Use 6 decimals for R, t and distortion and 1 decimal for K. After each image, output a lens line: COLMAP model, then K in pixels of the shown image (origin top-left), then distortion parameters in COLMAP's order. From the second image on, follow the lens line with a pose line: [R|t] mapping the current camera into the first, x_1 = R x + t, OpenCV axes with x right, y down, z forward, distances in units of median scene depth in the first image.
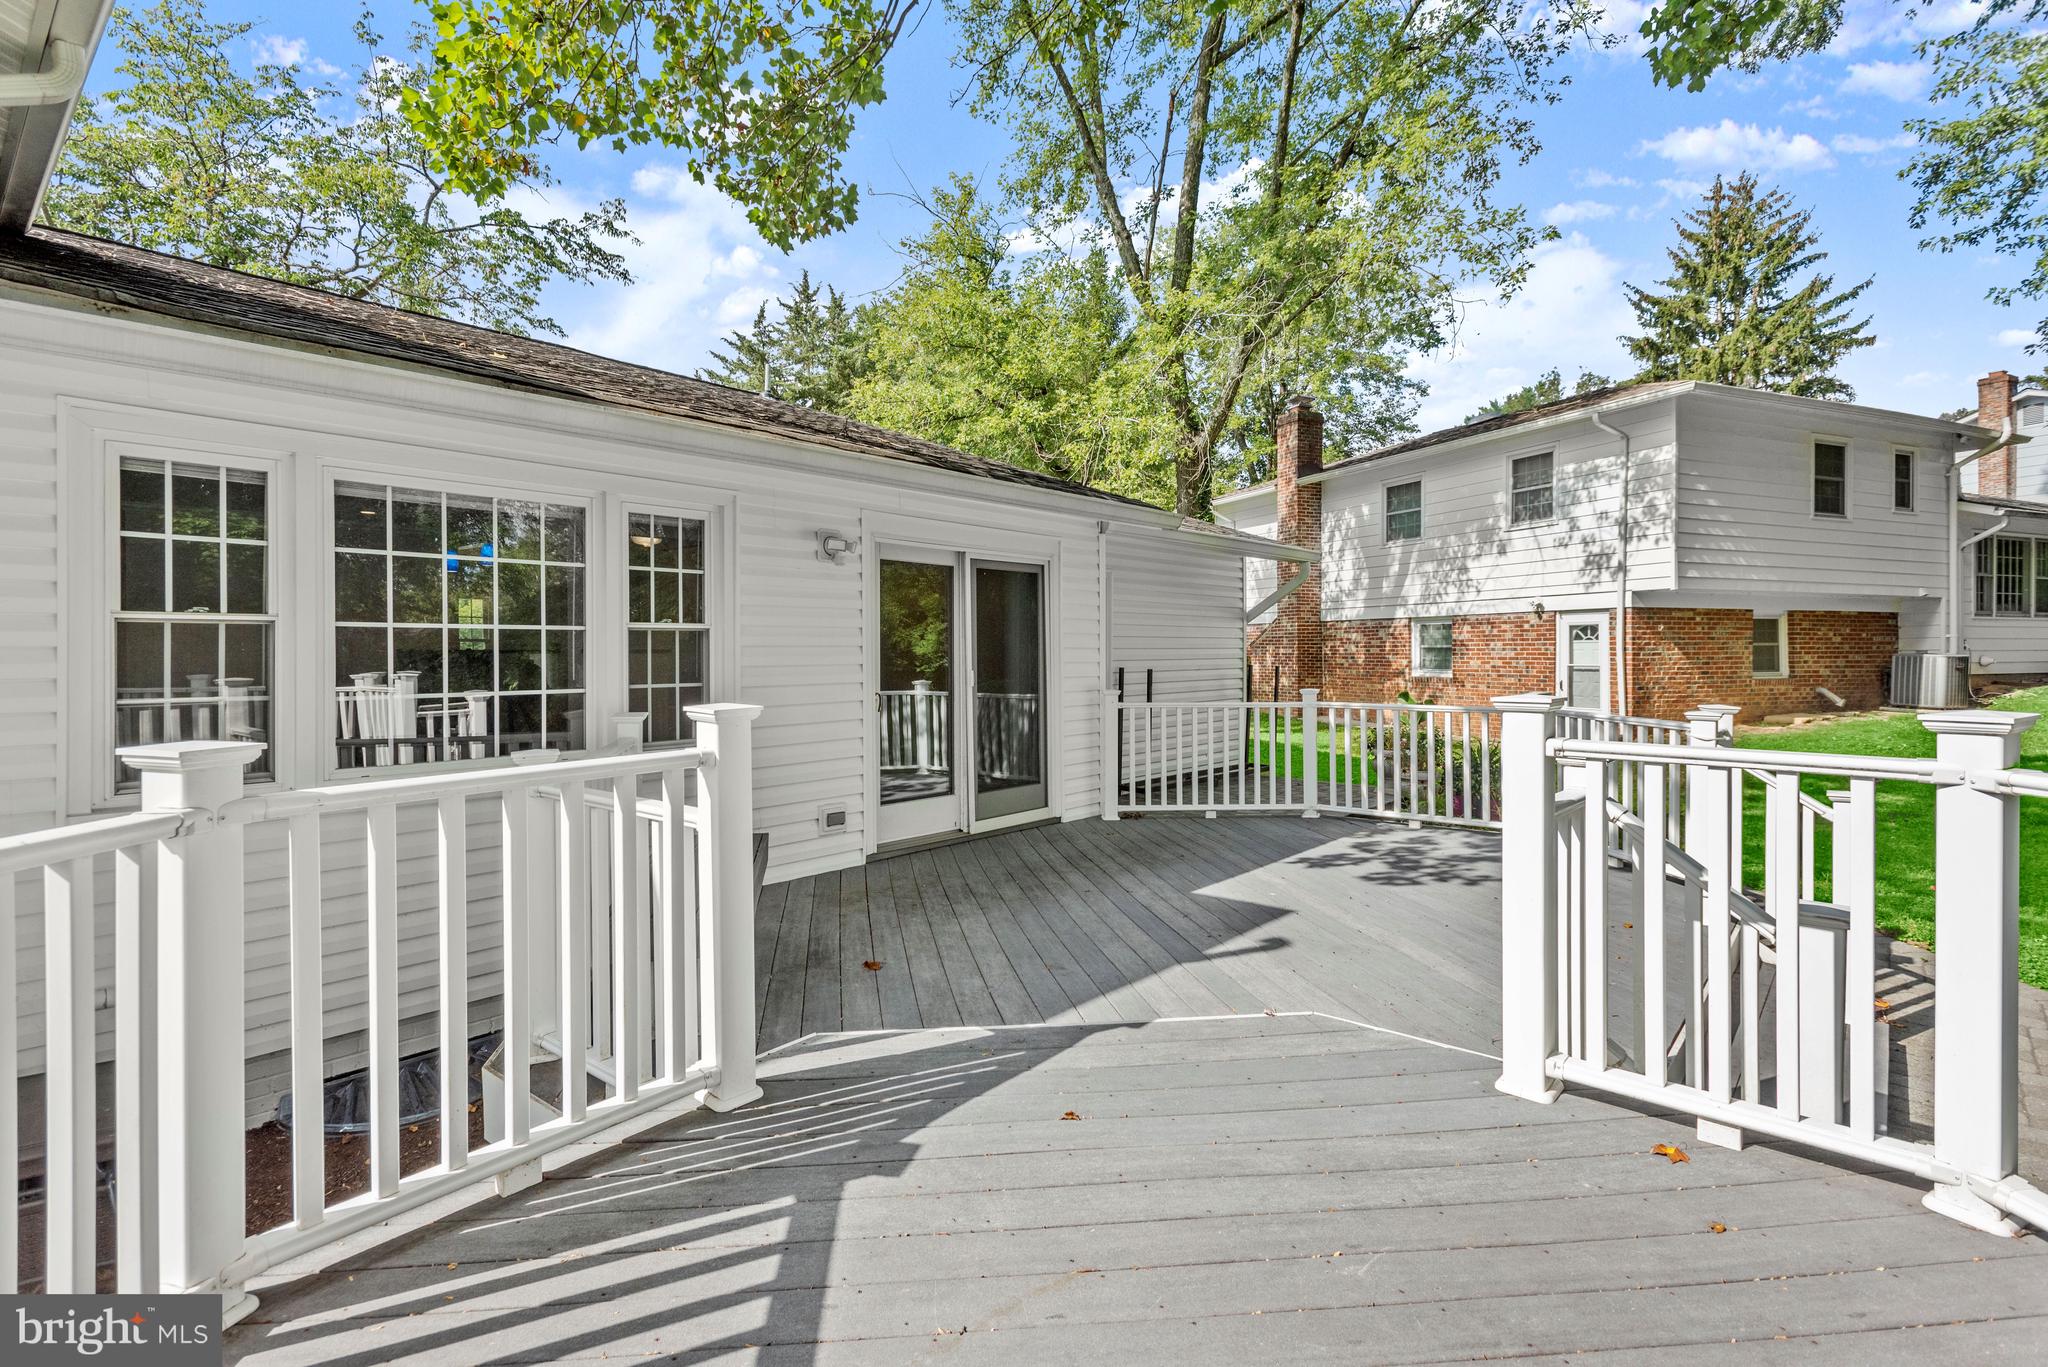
lens RADIAL K [[989.8, 0, 1028.3], [0, 989.8, 668.7], [0, 0, 1]] dist [0.015181, 0.000230]
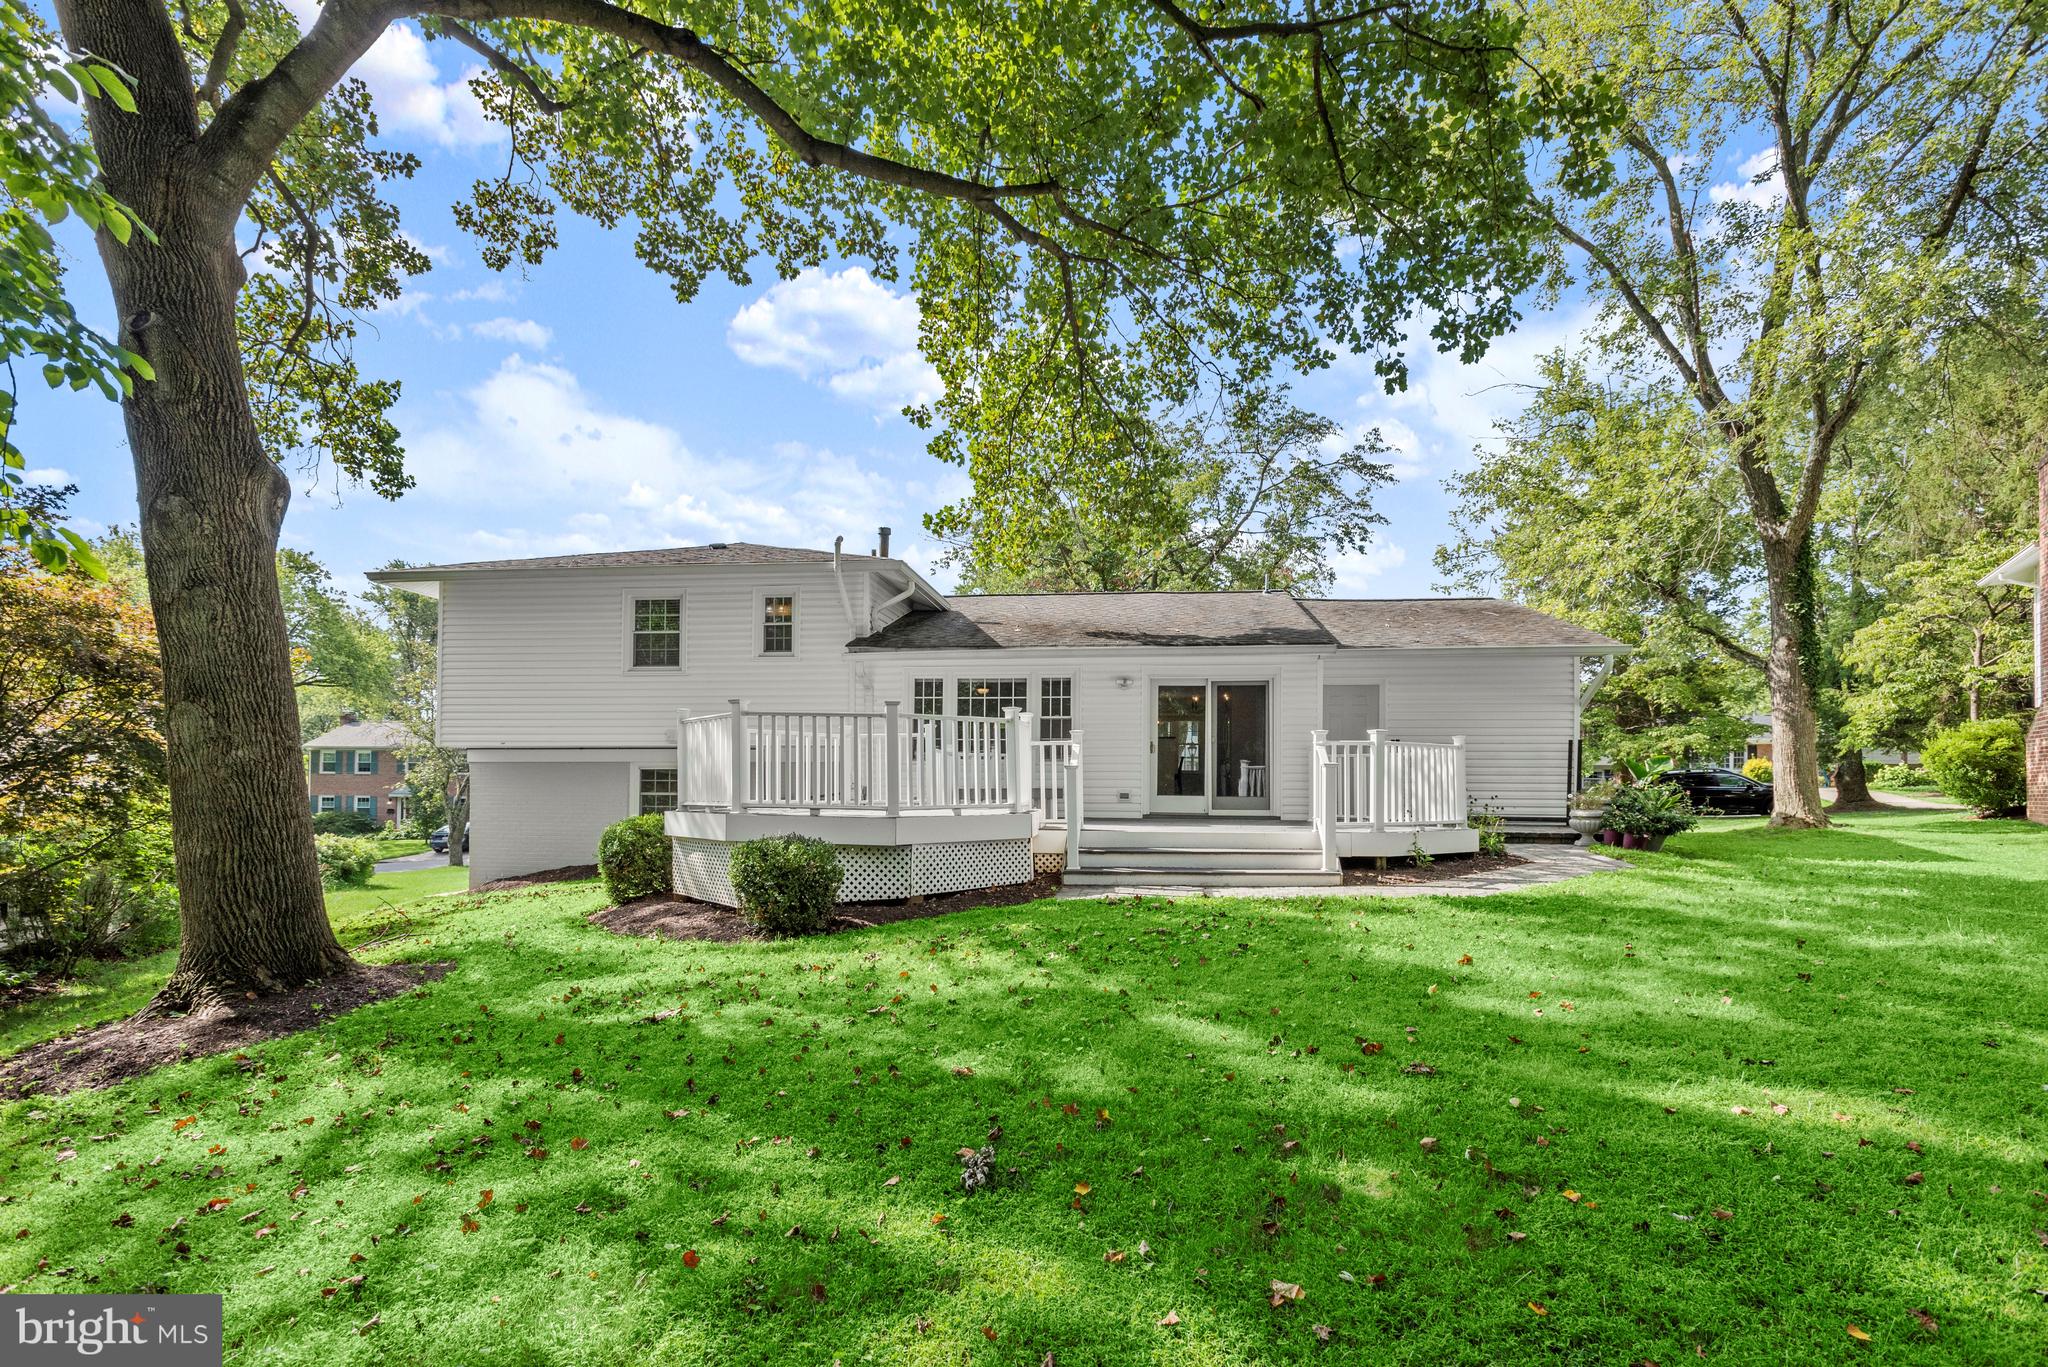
lens RADIAL K [[1005.9, 0, 1009.8], [0, 1005.9, 787.8], [0, 0, 1]] dist [0.004444, 0.000701]
pose [[0.540161, 0.005089, -0.841546, 0.654802], [-0.023998, 0.999668, -0.009359, 0.061961], [0.841219, 0.025250, 0.540104, -0.210697]]
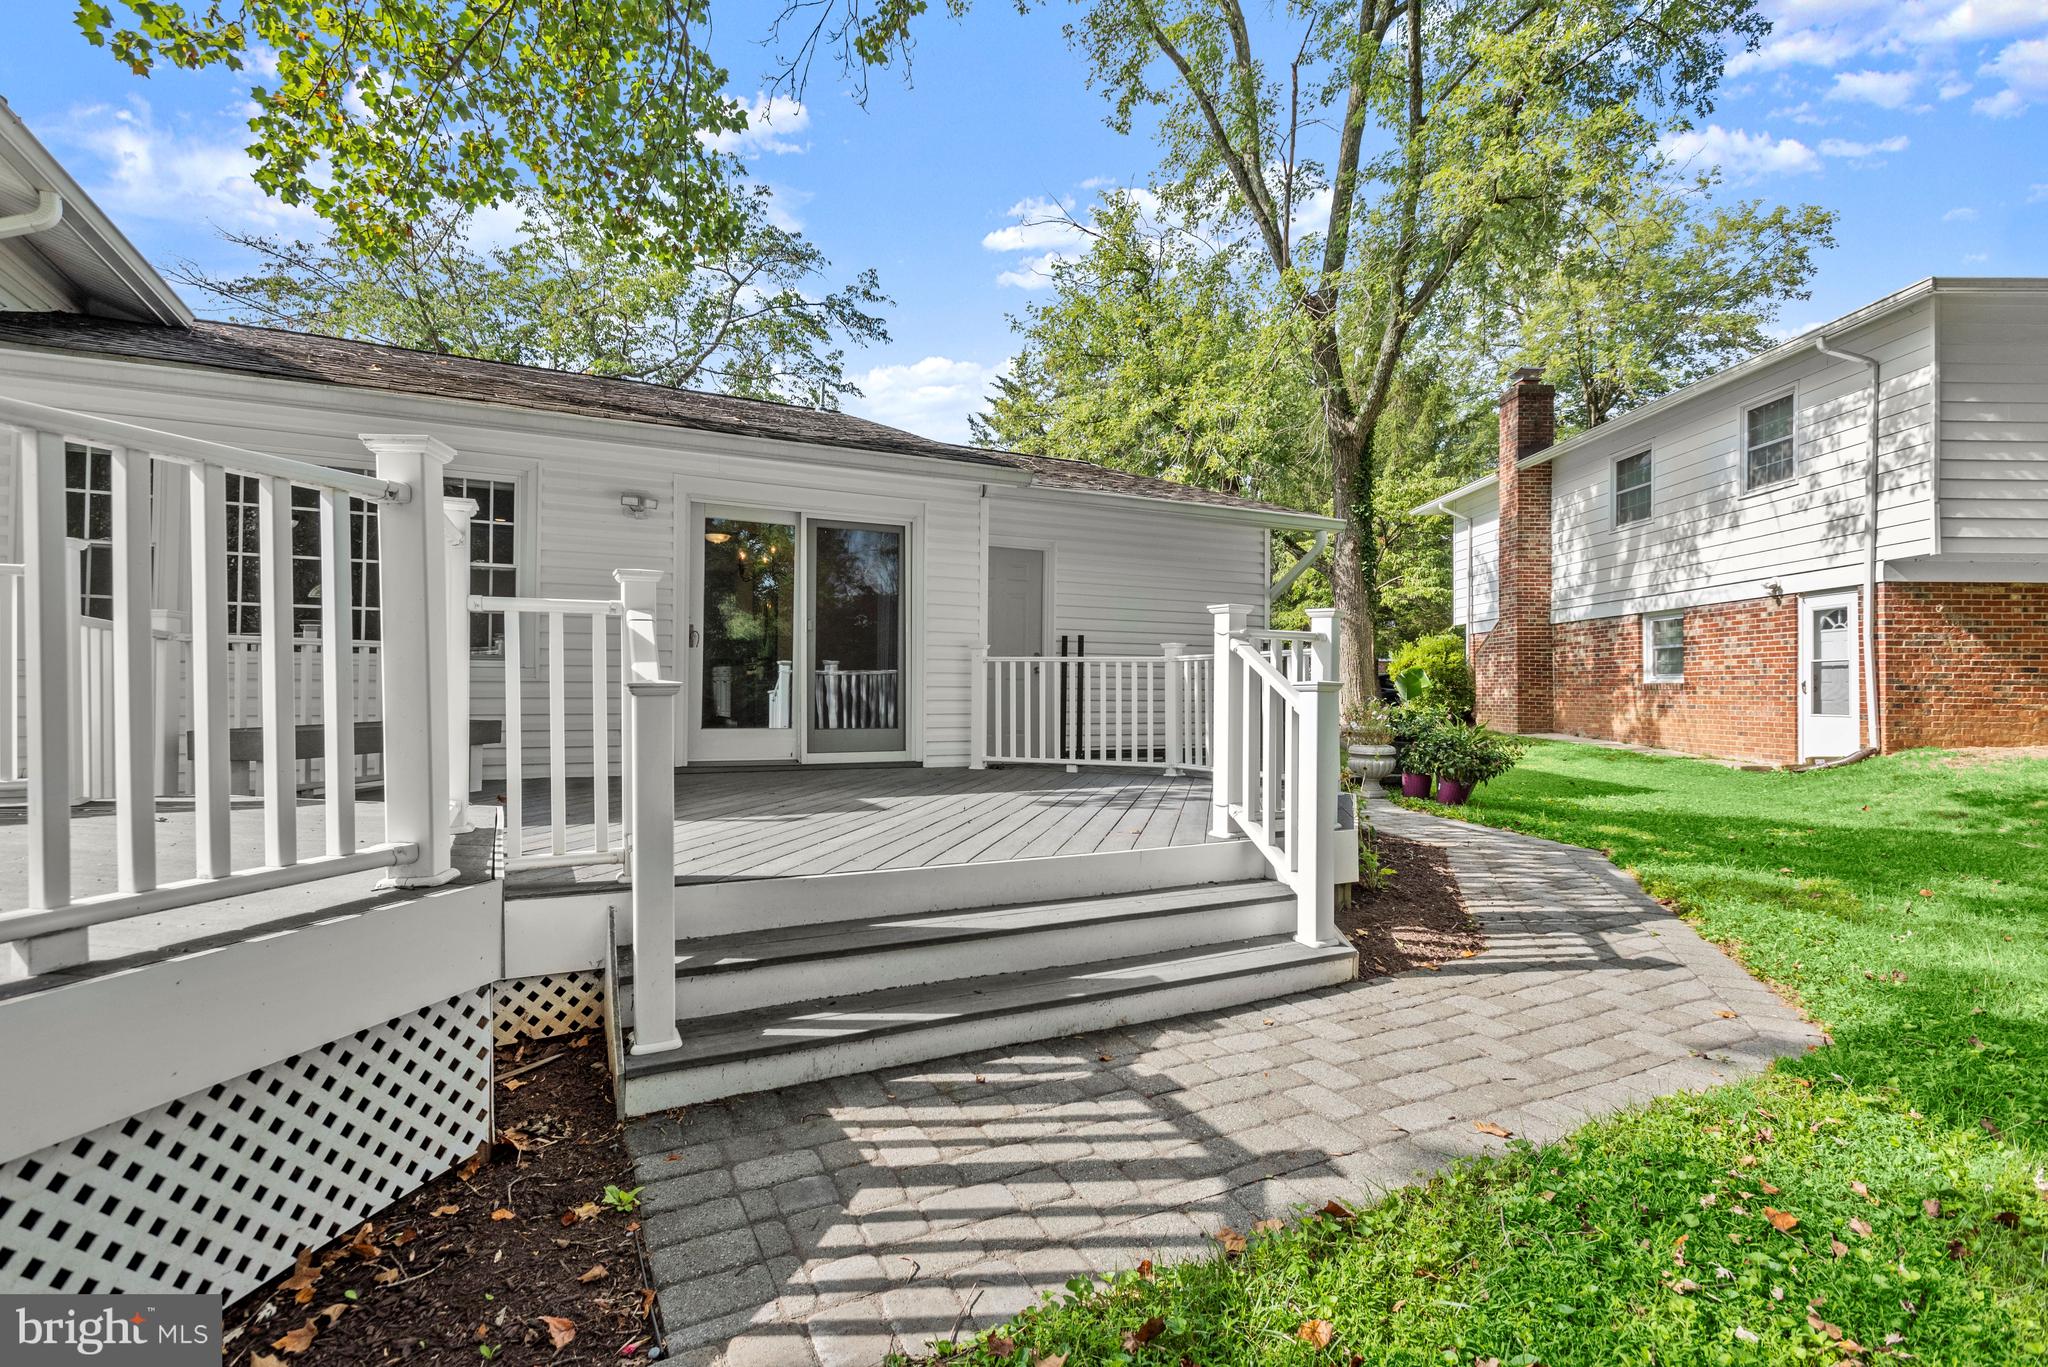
lens RADIAL K [[988.6, 0, 1019.5], [0, 988.6, 686.1], [0, 0, 1]] dist [0.019764, -0.007664]
pose [[0.921452, 0.008382, -0.388401, 0.266422], [-0.018425, 0.999585, -0.022140, 0.044206], [0.388055, 0.027557, 0.921224, 0.029201]]
